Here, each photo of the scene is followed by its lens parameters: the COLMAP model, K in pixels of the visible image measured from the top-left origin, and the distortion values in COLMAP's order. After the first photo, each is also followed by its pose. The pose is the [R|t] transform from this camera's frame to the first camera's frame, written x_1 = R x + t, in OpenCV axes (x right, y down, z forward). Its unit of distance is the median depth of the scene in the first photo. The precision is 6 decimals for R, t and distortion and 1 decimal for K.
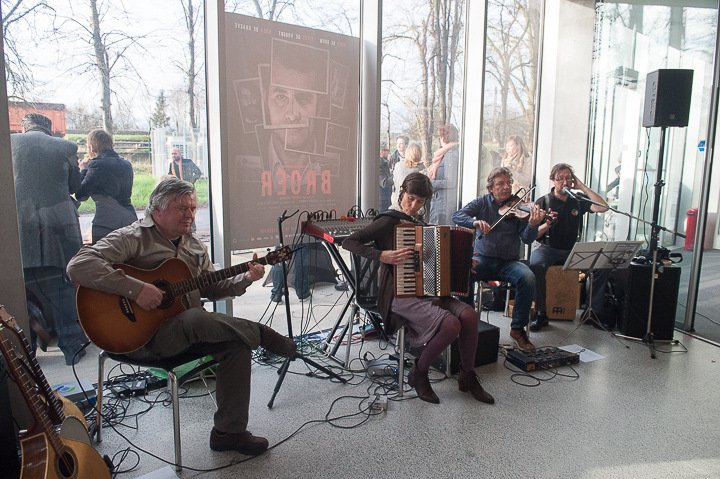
lens RADIAL K [[517.6, 0, 359.4], [0, 517.6, 238.8], [0, 0, 1]] dist [-0.060461, 0.008530]
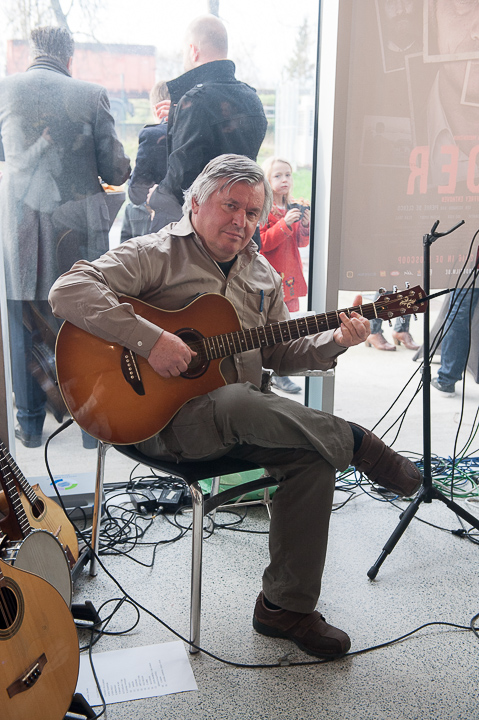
lens RADIAL K [[851.4, 0, 234.9], [0, 851.4, 365.7], [0, 0, 1]] dist [0.088203, 0.000000]
pose [[0.896914, 0.114833, -0.427034, 0.060593], [-0.072078, 0.990743, 0.115033, 0.005416], [0.436291, -0.072395, 0.896889, 0.118034]]
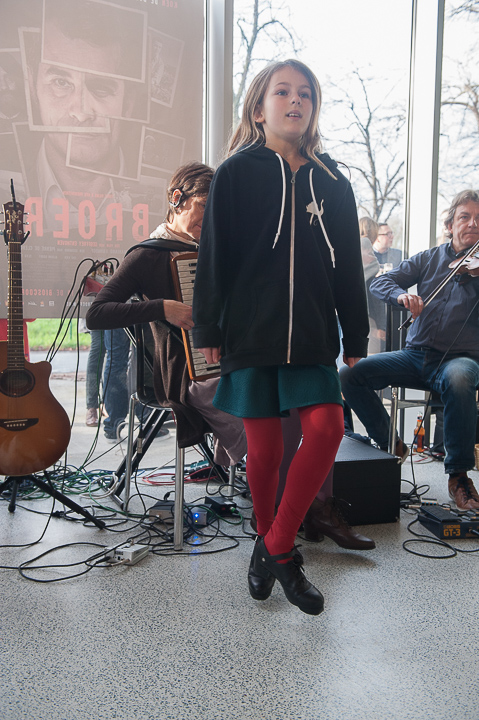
lens RADIAL K [[769.8, 0, 241.8], [0, 769.8, 363.4], [0, 0, 1]] dist [0.124848, 0.000000]
pose [[0.966594, 0.006810, -0.256223, 0.361735], [-0.038311, 0.992256, -0.118155, 0.201673], [0.253434, 0.124024, 0.959369, 0.186301]]
